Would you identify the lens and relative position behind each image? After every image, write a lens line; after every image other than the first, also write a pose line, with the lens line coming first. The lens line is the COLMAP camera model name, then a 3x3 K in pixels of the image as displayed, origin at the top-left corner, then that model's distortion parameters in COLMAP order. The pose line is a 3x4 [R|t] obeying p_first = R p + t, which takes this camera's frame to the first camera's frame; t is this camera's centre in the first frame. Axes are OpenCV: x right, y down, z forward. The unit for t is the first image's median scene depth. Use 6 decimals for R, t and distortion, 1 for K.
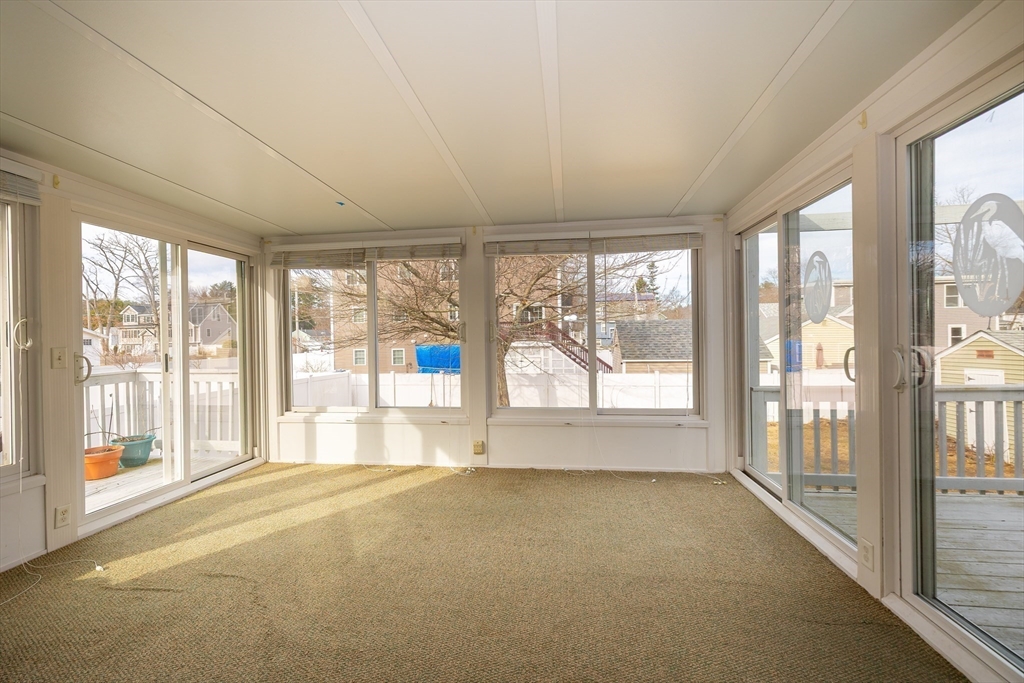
lens RADIAL K [[431.1, 0, 509.9], [0, 431.1, 343.0], [0, 0, 1]] dist [-0.000131, 0.000036]
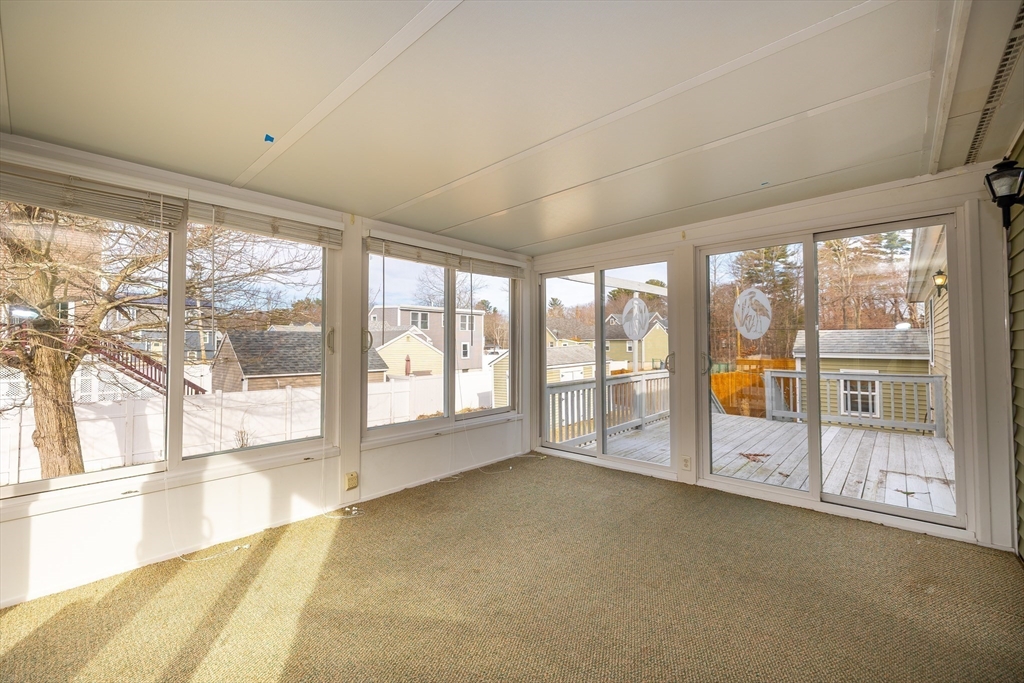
lens RADIAL K [[431.1, 0, 509.9], [0, 431.1, 343.0], [0, 0, 1]] dist [-0.000131, 0.000036]
pose [[0.564885, 0.017989, 0.824973, -0.599224], [0.007558, 0.999608, -0.026973, 0.003639], [-0.825135, 0.021471, 0.564528, 0.285930]]
